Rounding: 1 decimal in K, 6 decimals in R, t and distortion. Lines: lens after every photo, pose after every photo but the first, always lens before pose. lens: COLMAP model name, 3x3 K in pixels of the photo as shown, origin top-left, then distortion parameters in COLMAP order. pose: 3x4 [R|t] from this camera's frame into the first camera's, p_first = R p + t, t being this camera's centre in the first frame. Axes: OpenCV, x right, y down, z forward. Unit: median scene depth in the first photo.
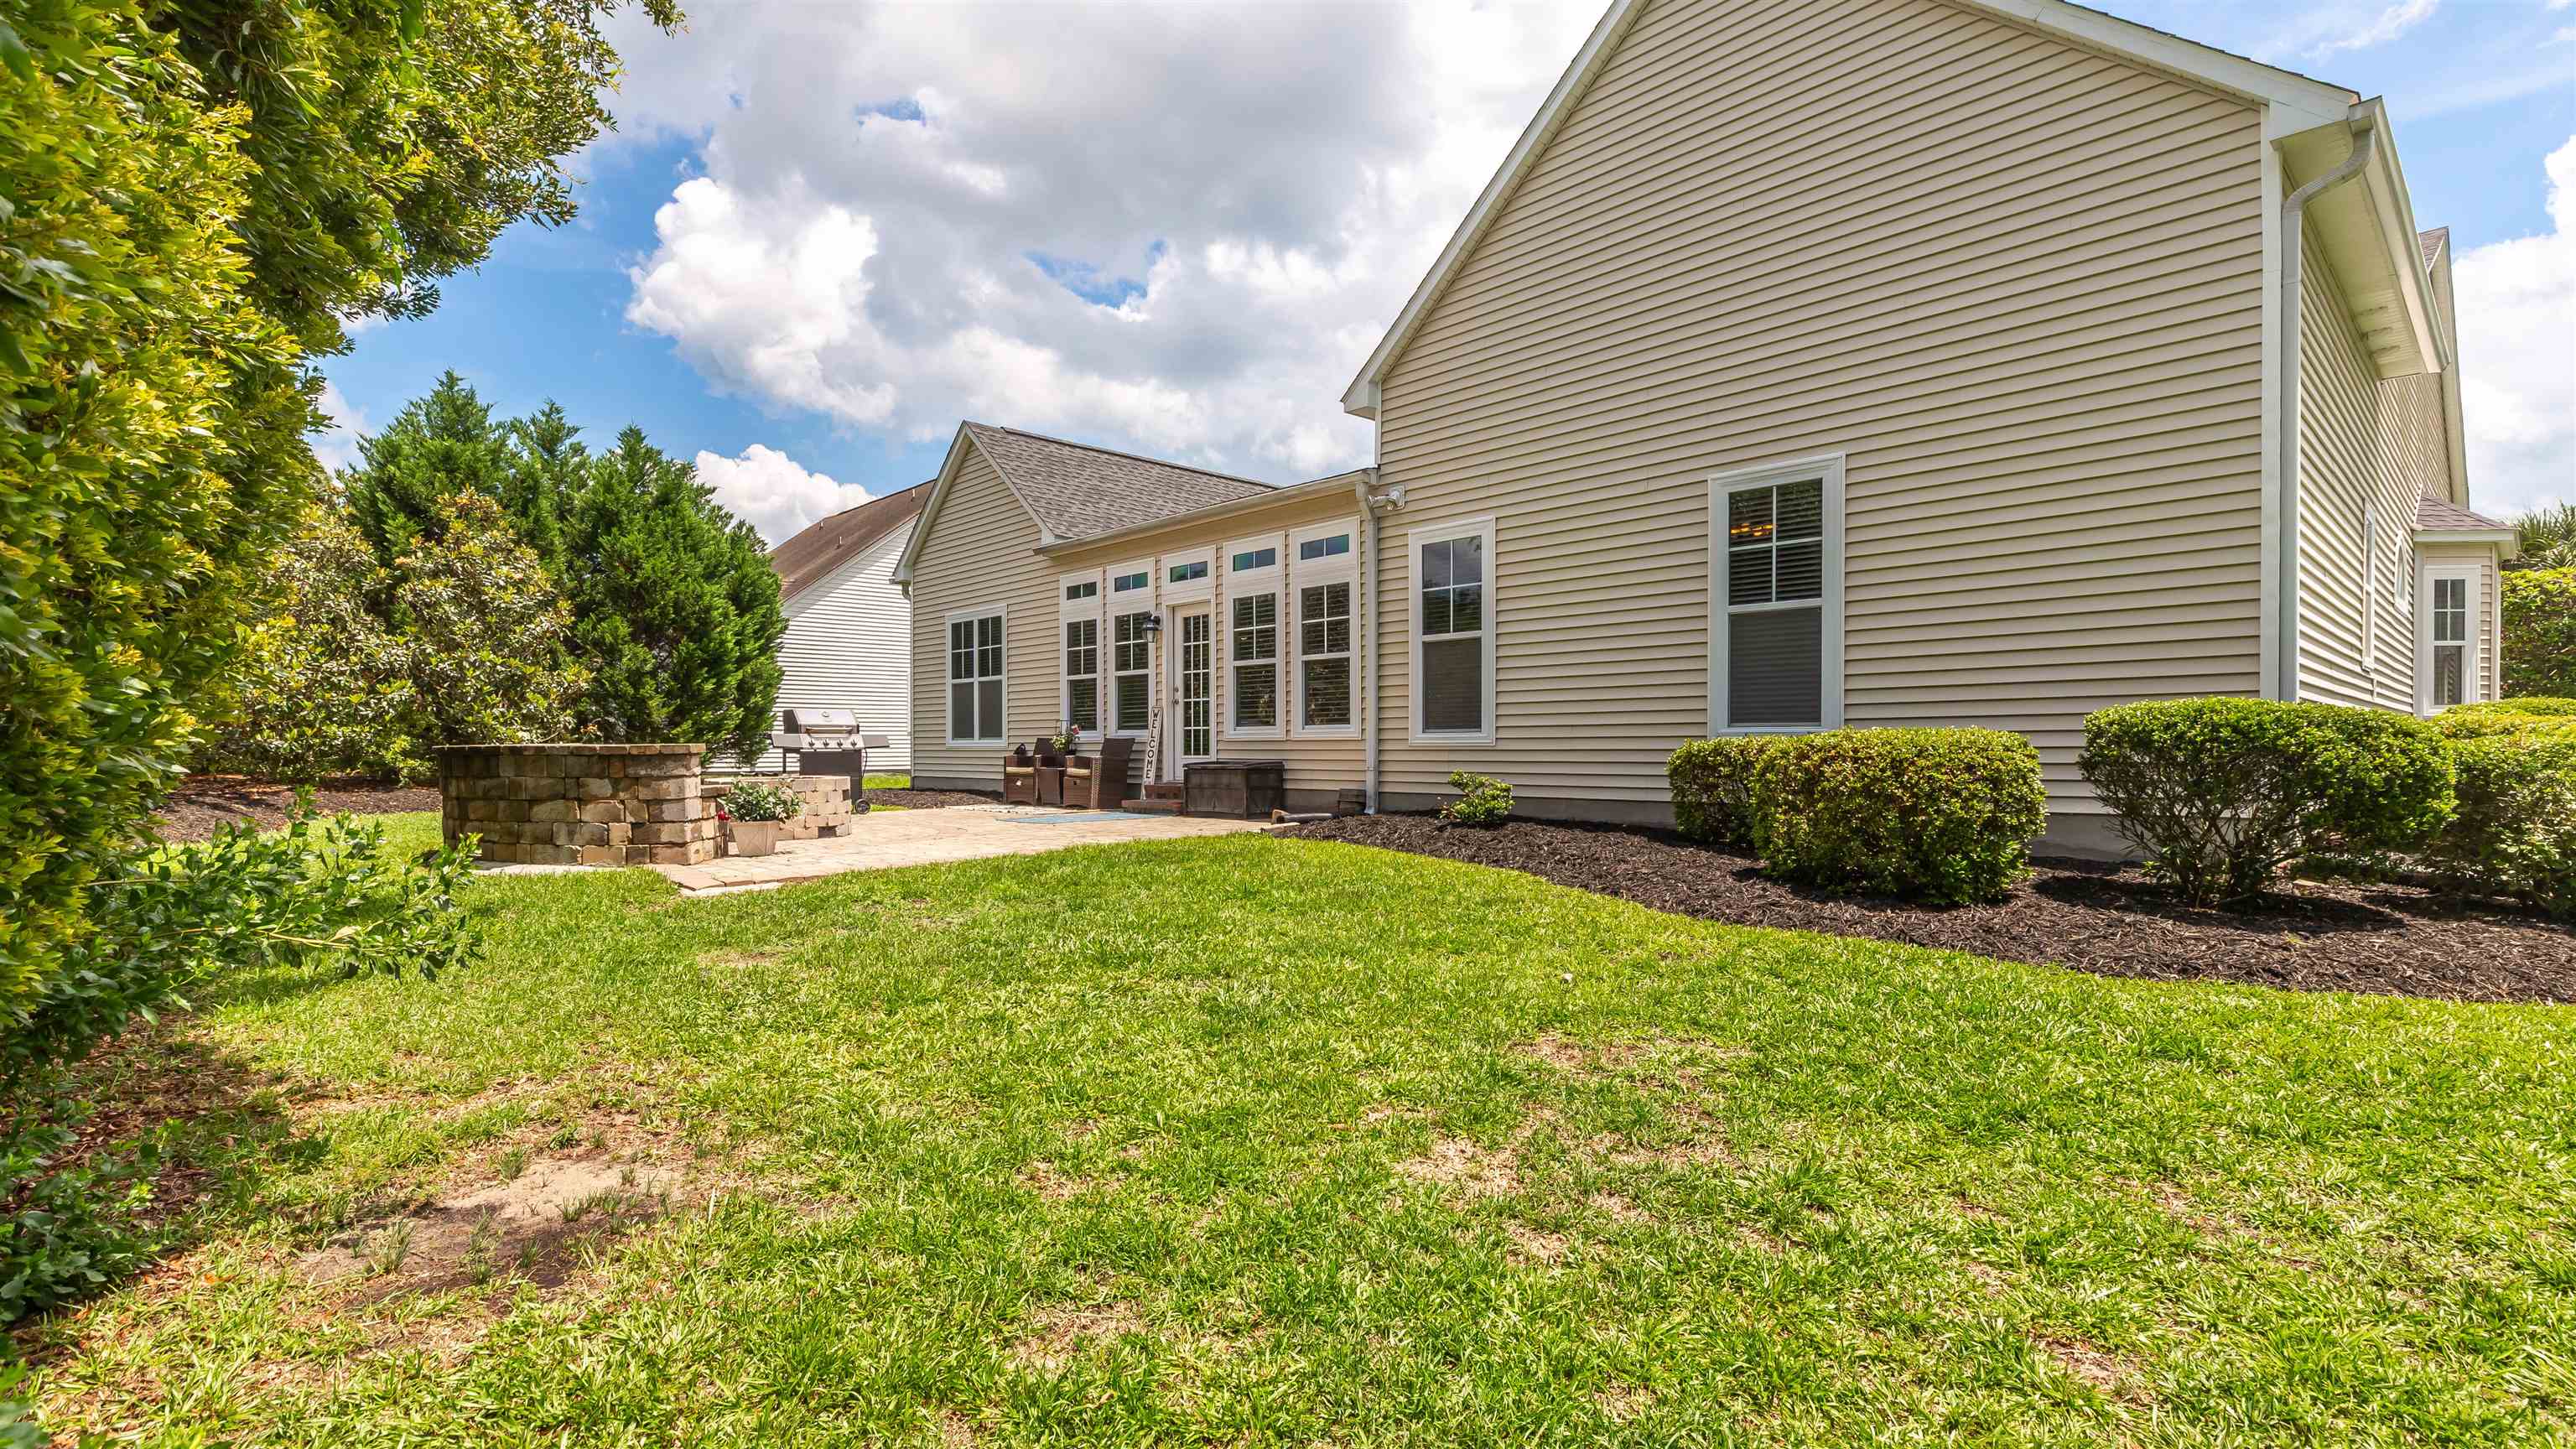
lens RADIAL K [[1236.5, 0, 1292.4], [0, 1236.5, 735.4], [0, 0, 1]] dist [-0.000924, 0.000316]
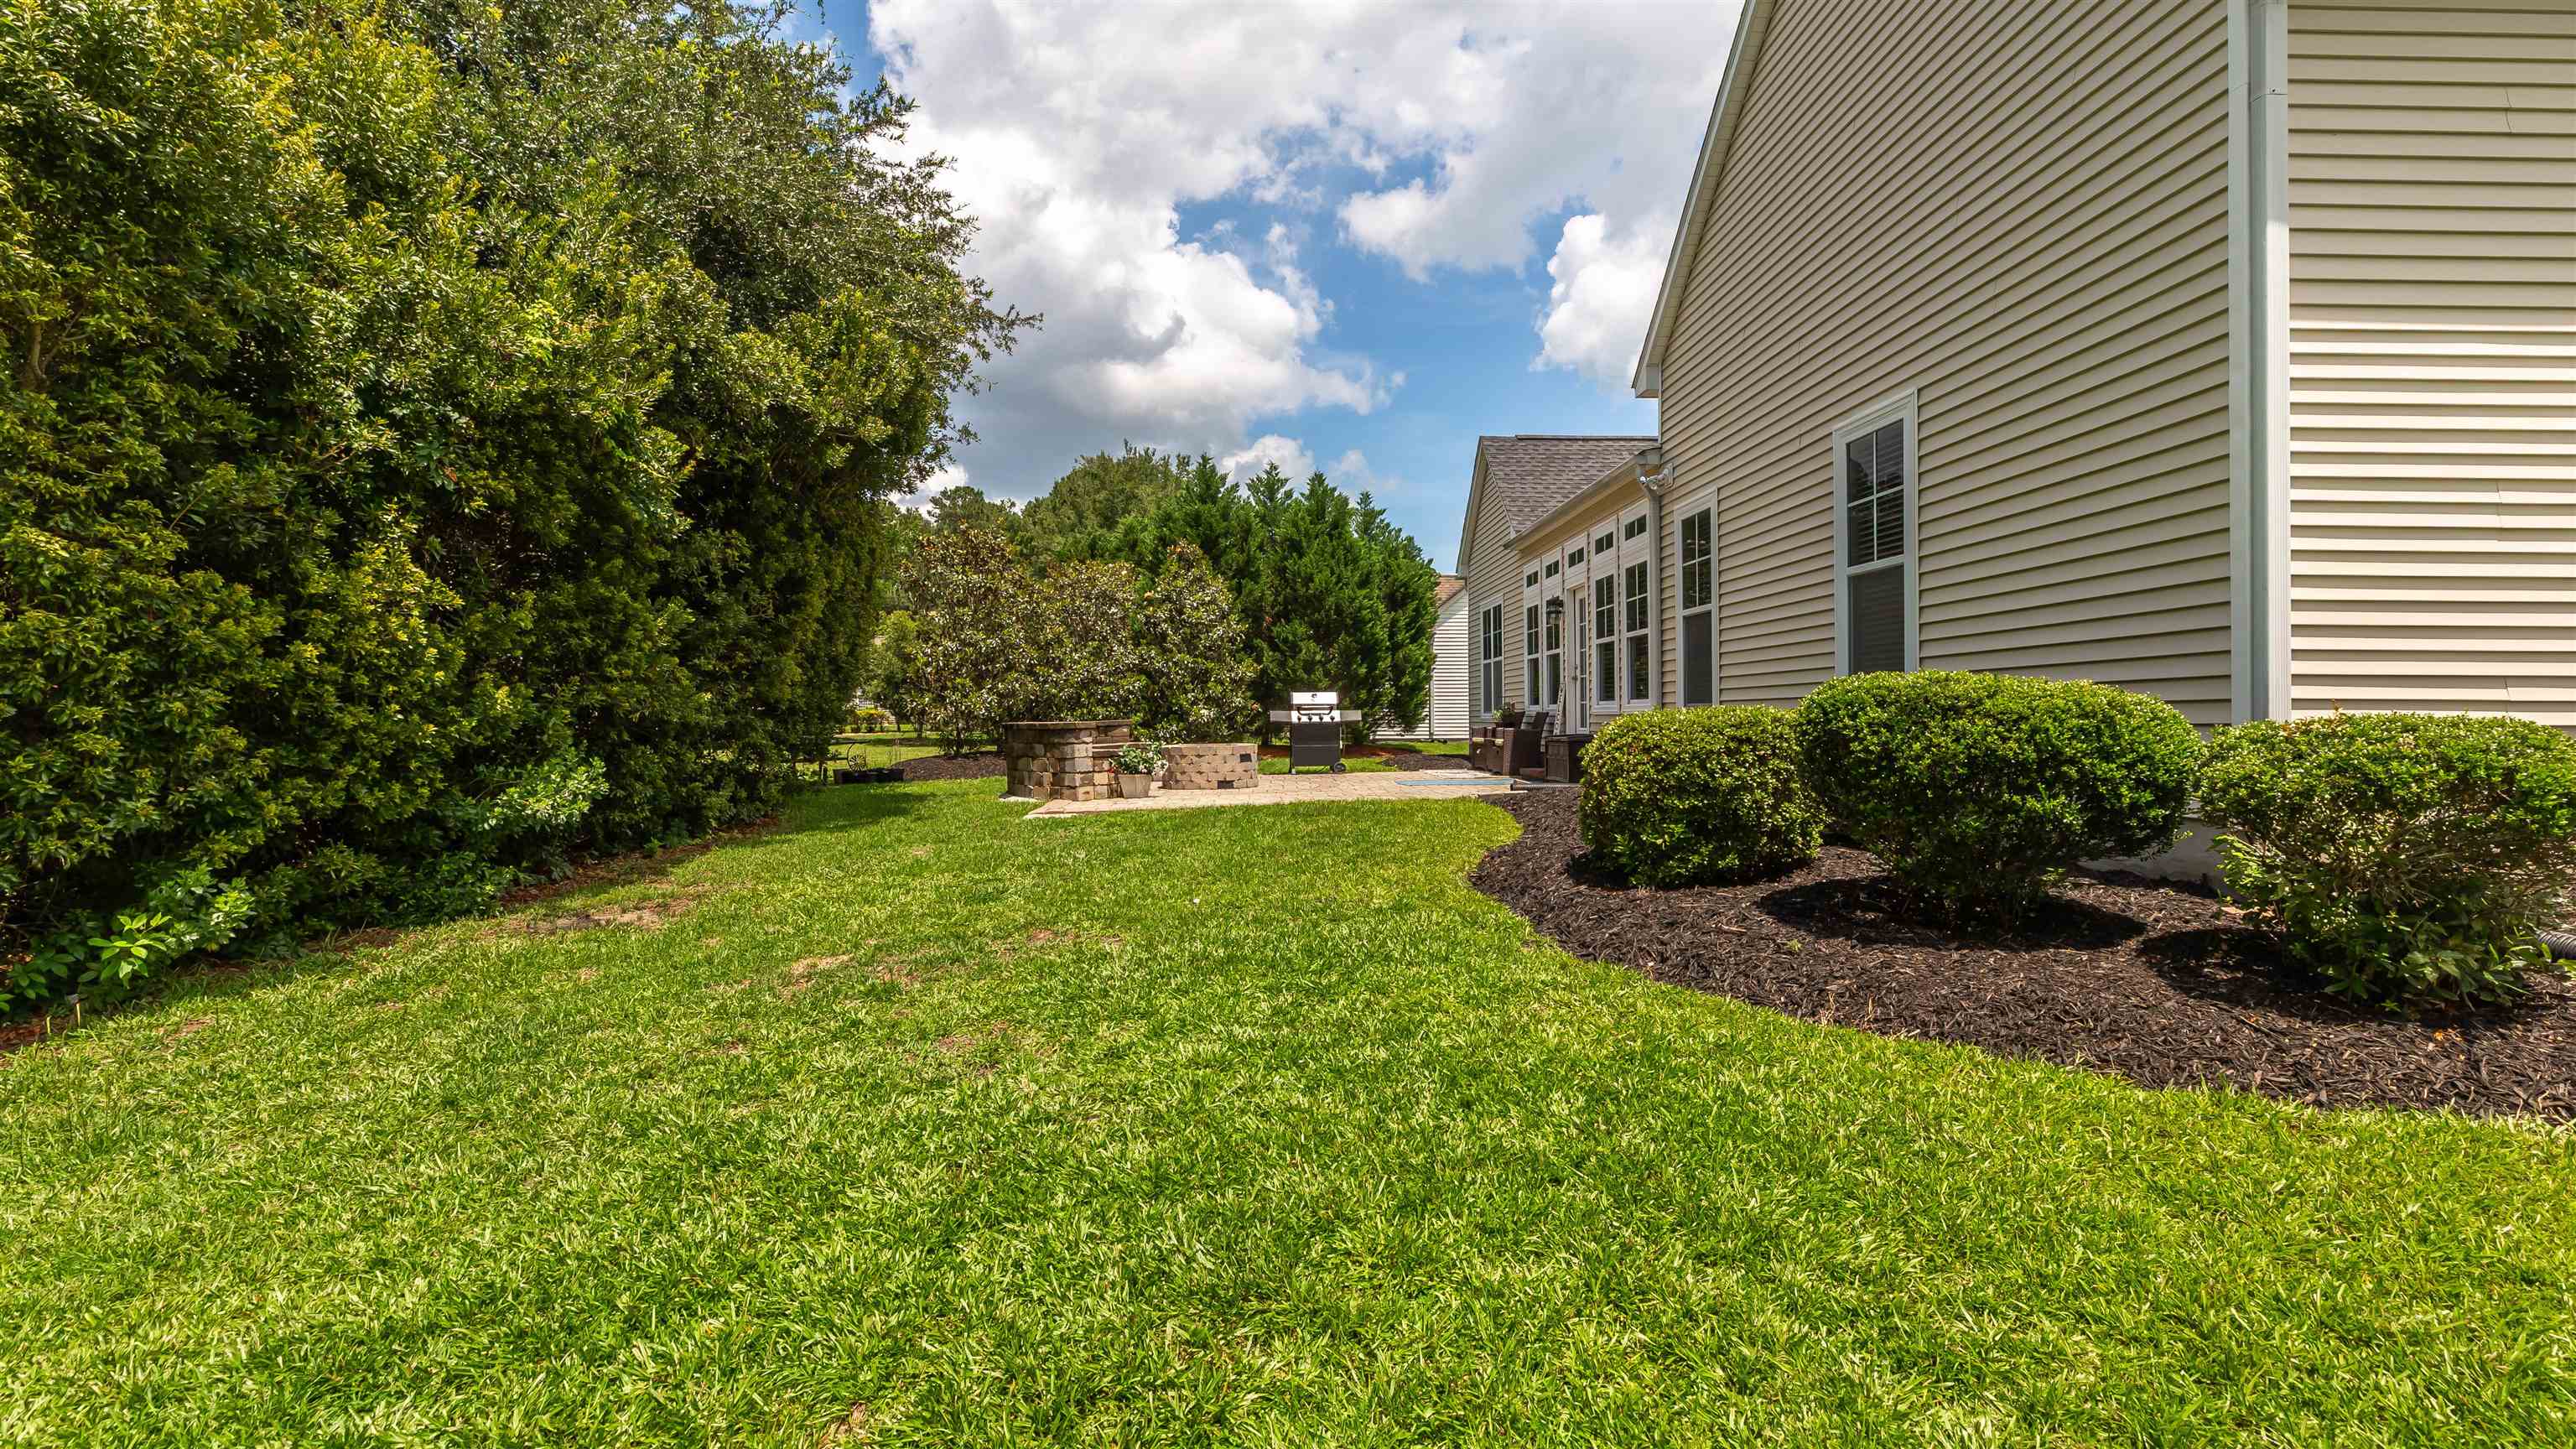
lens RADIAL K [[1236.5, 0, 1280.7], [0, 1236.5, 724.3], [0, 0, 1]] dist [-0.000924, 0.000316]
pose [[0.726769, -0.000975, -0.686881, 0.467521], [0.015017, 0.999783, 0.014469, -0.005913], [0.686718, -0.020830, 0.726626, 0.032389]]
